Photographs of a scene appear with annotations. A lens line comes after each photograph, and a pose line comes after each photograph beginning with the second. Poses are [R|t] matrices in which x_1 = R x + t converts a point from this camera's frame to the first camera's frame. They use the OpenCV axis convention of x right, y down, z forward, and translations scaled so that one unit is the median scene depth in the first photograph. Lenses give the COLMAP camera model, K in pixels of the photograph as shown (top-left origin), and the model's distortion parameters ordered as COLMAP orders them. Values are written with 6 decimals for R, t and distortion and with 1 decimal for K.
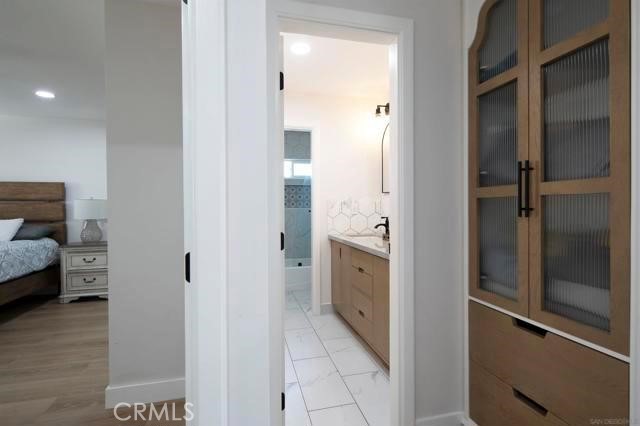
lens RADIAL K [[307.2, 0, 318.3], [0, 307.2, 209.4], [0, 0, 1]] dist [0.002342, -0.008752]
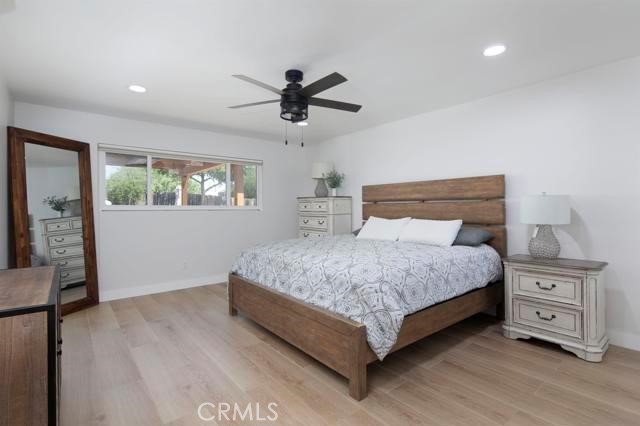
lens RADIAL K [[307.2, 0, 318.3], [0, 307.2, 209.4], [0, 0, 1]] dist [0.002342, -0.008752]
pose [[0.419219, 0.004559, -0.907874, -0.345985], [-0.005234, 0.999983, 0.002605, 0.000177], [0.907870, 0.003660, 0.419235, 0.268078]]
